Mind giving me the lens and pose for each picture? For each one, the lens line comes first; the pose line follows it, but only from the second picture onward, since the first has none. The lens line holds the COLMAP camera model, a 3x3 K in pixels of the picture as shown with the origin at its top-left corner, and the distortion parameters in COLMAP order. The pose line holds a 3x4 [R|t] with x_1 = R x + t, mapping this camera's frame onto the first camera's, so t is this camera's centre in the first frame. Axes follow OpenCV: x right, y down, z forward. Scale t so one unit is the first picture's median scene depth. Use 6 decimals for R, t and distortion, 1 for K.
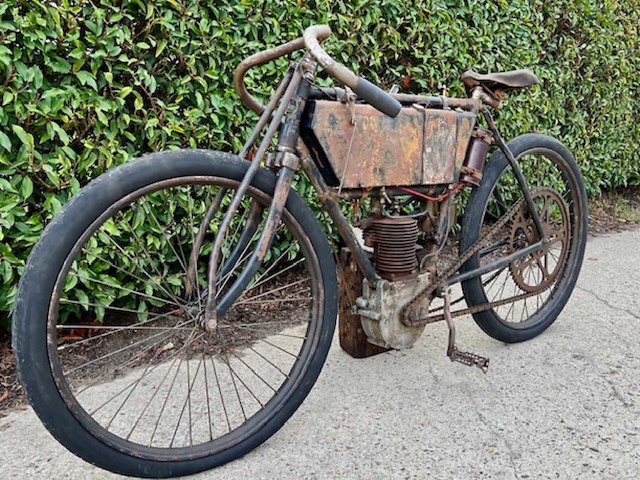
lens RADIAL K [[637.6, 0, 340.0], [0, 637.6, 257.0], [0, 0, 1]] dist [0.021157, 0.000000]
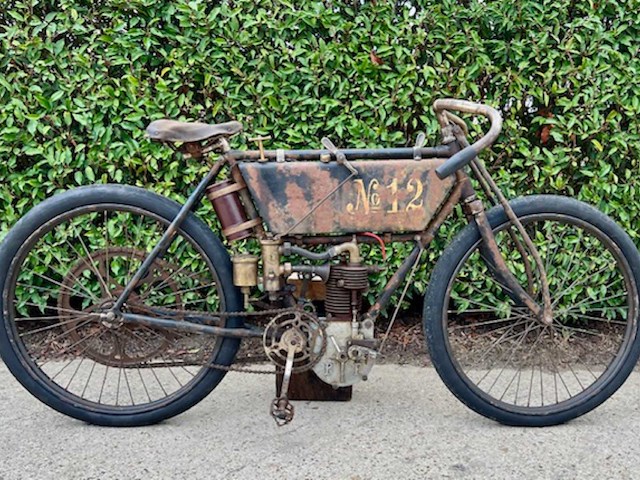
lens RADIAL K [[639.6, 0, 358.7], [0, 639.6, 291.8], [0, 0, 1]] dist [0.040751, 0.000000]
pose [[0.729093, 0.151174, -0.667510, 0.796985], [-0.177478, 0.983699, 0.028931, -0.066503], [0.661003, 0.097375, 0.744039, 0.300900]]
